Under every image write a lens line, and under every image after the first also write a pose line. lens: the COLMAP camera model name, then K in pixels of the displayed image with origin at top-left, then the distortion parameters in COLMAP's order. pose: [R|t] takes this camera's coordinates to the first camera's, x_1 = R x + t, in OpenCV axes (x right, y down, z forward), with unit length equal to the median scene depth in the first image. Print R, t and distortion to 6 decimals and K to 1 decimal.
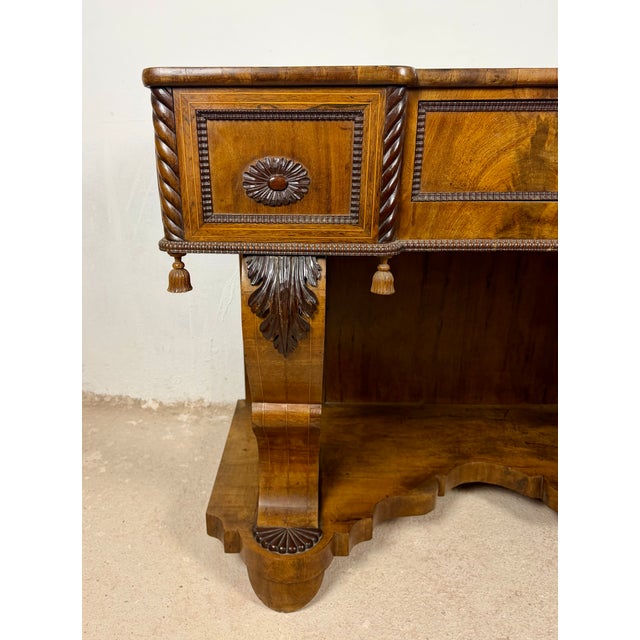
lens RADIAL K [[490.9, 0, 300.0], [0, 490.9, 303.8], [0, 0, 1]] dist [0.133480, -0.245525]
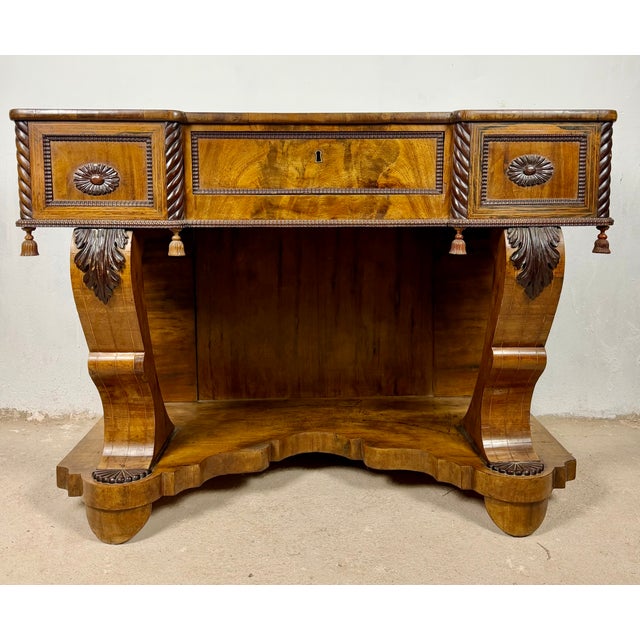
lens RADIAL K [[607.2, 0, 325.2], [0, 607.2, 256.5], [0, 0, 1]] dist [0.163147, -0.356259]
pose [[0.998531, -0.004485, 0.053995, 0.526028], [0.016055, 0.976302, -0.215814, 0.386237], [-0.051747, 0.216364, 0.974940, -0.791384]]
